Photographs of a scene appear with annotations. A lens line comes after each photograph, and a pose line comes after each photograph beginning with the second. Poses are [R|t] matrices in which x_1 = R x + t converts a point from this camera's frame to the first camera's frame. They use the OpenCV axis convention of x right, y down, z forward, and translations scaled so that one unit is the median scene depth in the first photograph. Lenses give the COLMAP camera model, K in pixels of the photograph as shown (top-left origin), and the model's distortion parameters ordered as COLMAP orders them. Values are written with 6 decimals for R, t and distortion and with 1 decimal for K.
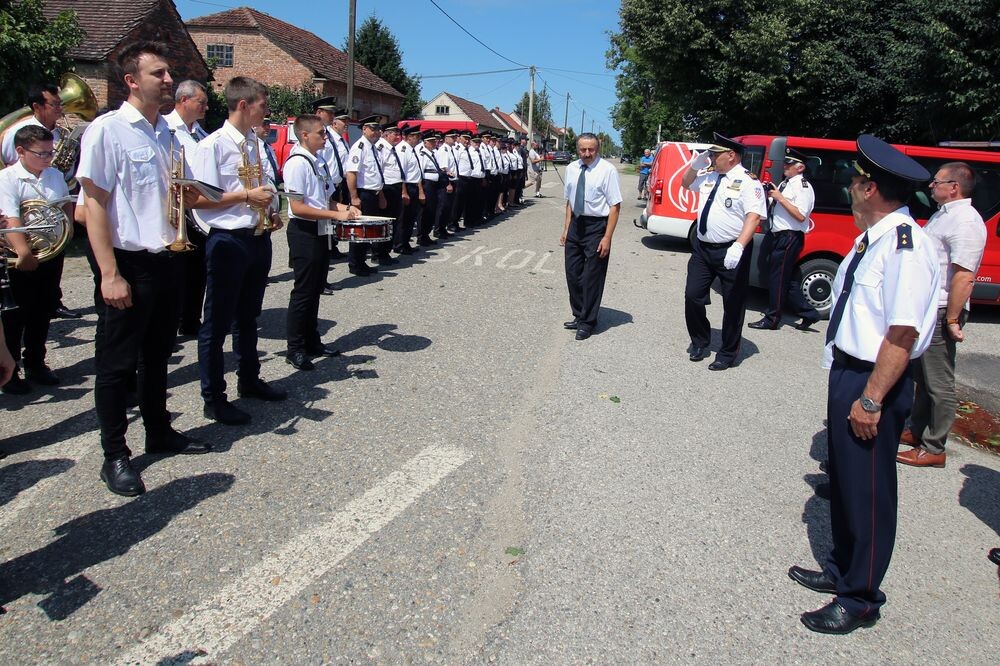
lens RADIAL K [[672.3, 0, 500.0], [0, 672.3, 333.0], [0, 0, 1]] dist [-0.057605, 0.001469]
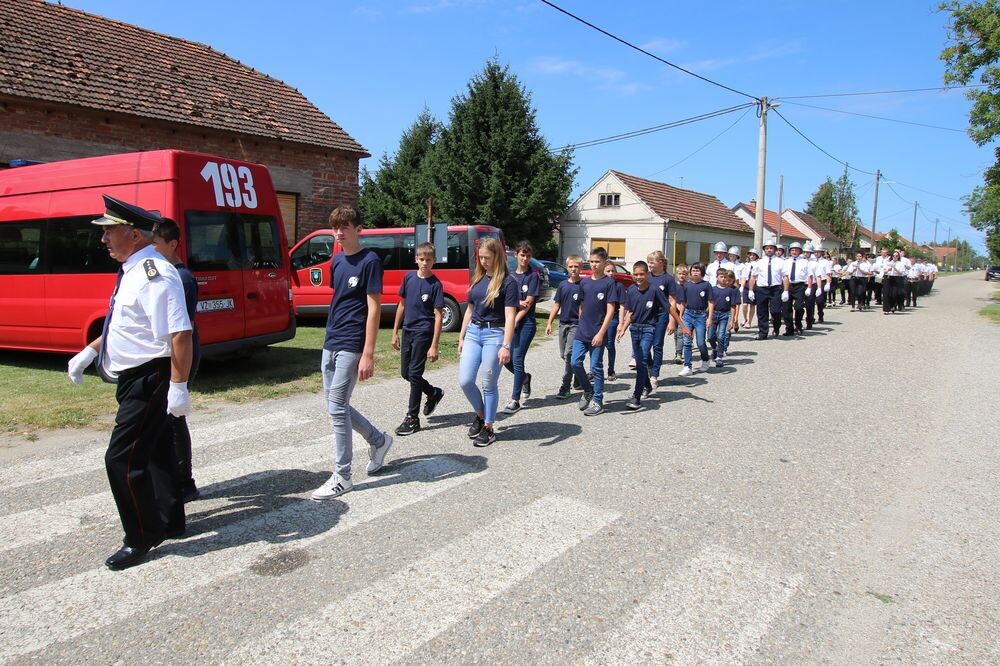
lens RADIAL K [[570.0, 0, 530.1], [0, 570.0, 337.3], [0, 0, 1]] dist [-0.026436, 0.002094]
pose [[0.872668, 0.036565, -0.486942, 0.118627], [-0.107096, 0.987246, -0.117797, -0.168399], [0.476425, 0.154947, 0.865454, 0.628895]]
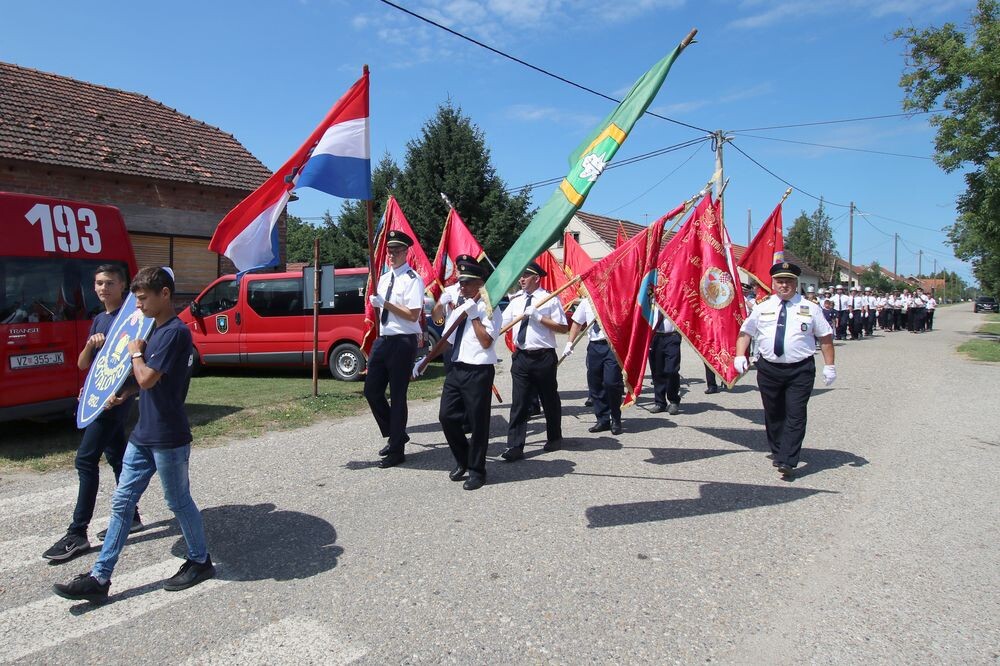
lens RADIAL K [[563.4, 0, 500.0], [0, 563.4, 333.0], [0, 0, 1]] dist [-0.023306, -0.000311]
pose [[0.853558, -0.015379, -0.520770, 0.134926], [-0.098148, 0.976921, -0.189718, -0.177653], [0.511669, 0.213048, 0.832349, 0.662651]]
